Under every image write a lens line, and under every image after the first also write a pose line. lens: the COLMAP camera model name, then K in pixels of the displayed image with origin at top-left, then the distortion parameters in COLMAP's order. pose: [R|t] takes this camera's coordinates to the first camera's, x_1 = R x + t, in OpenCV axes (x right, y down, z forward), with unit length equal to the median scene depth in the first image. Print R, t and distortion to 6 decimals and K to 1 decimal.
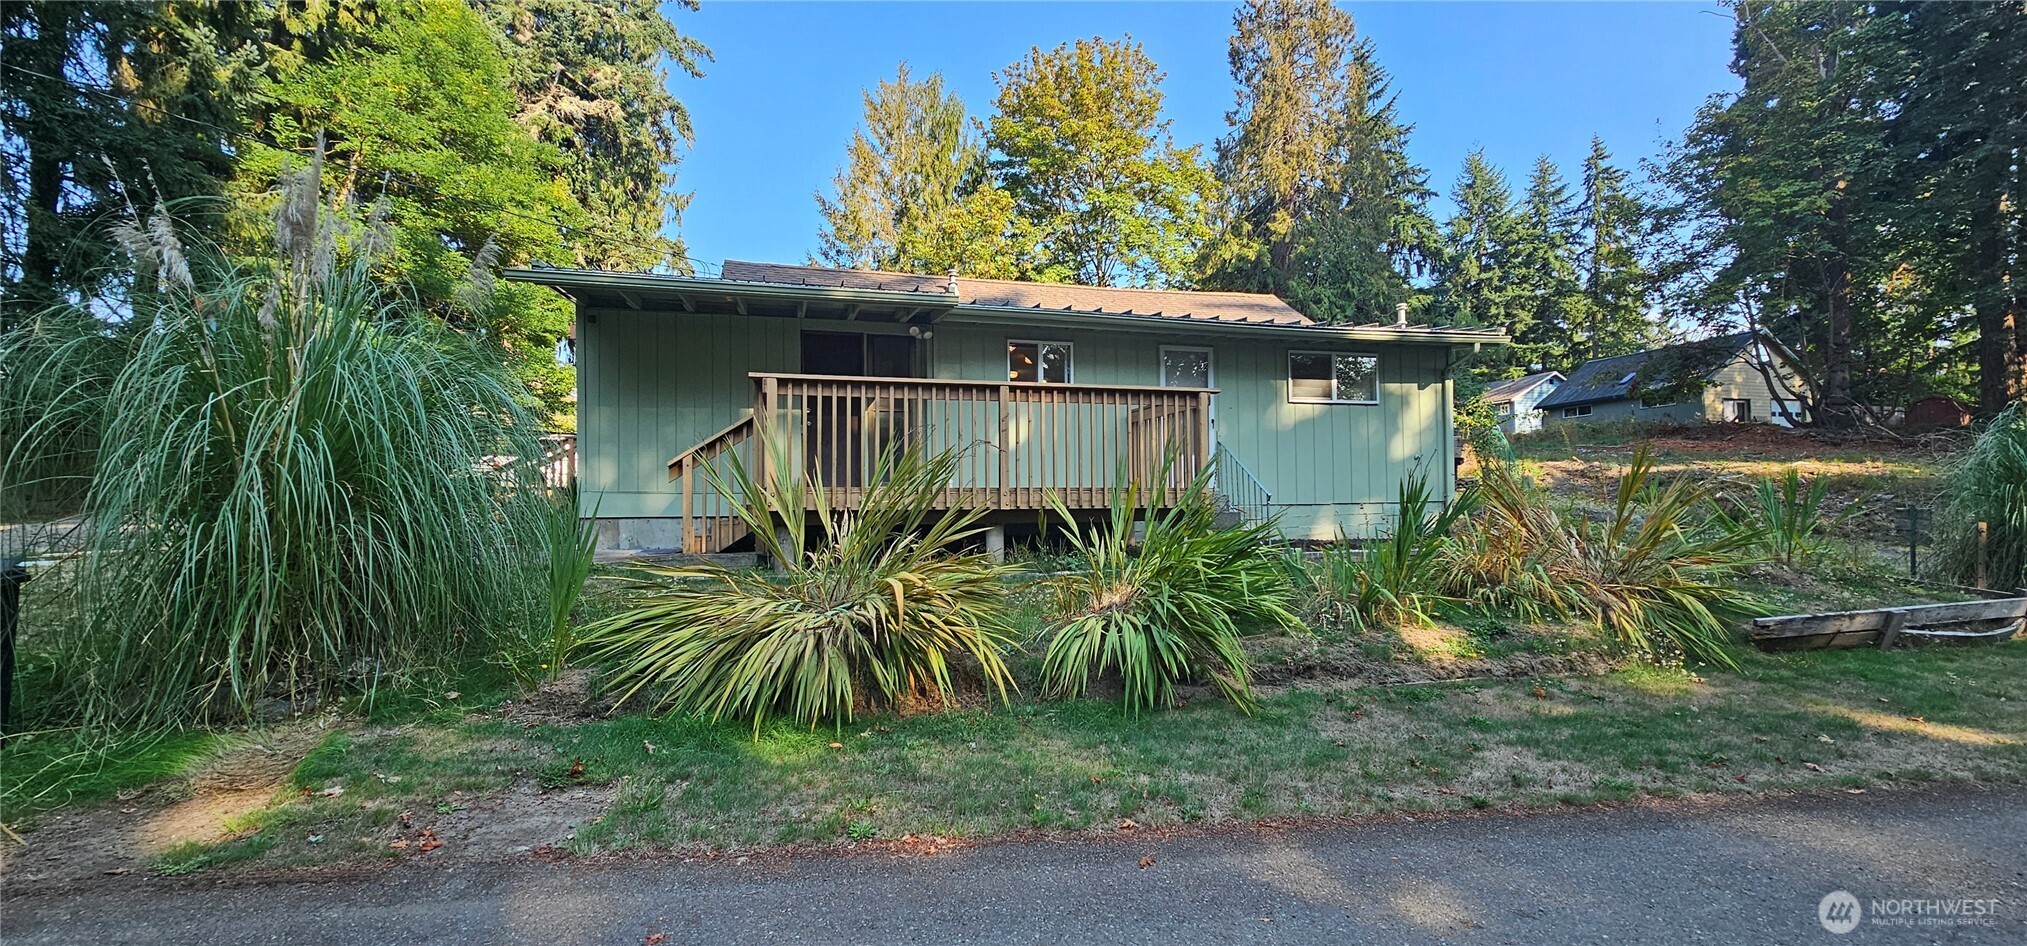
lens RADIAL K [[821.6, 0, 1016.7], [0, 821.6, 471.5], [0, 0, 1]] dist [-0.003345, -0.000934]
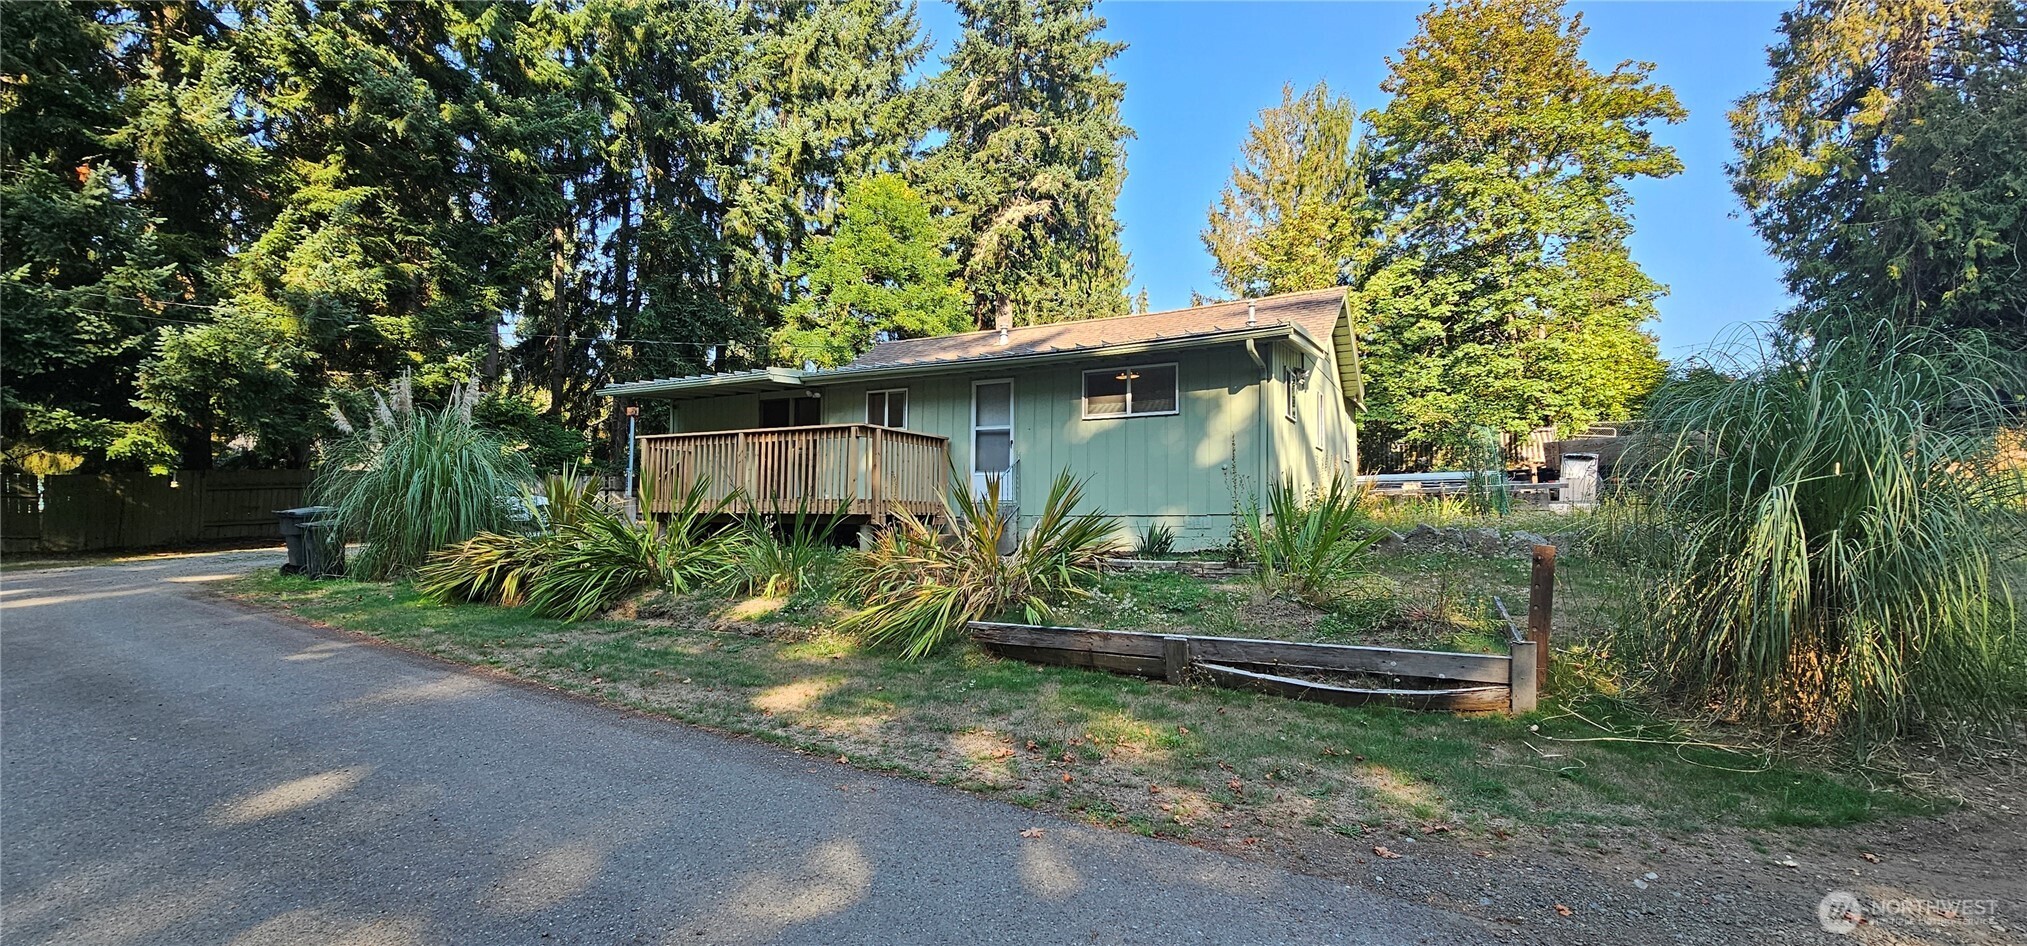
lens RADIAL K [[821.6, 0, 1019.2], [0, 821.6, 475.7], [0, 0, 1]] dist [-0.003345, -0.000934]
pose [[0.730252, -0.026350, -0.682670, 1.110517], [0.011331, 0.999586, -0.026461, 0.016866], [0.683084, 0.011588, 0.730248, 0.189379]]
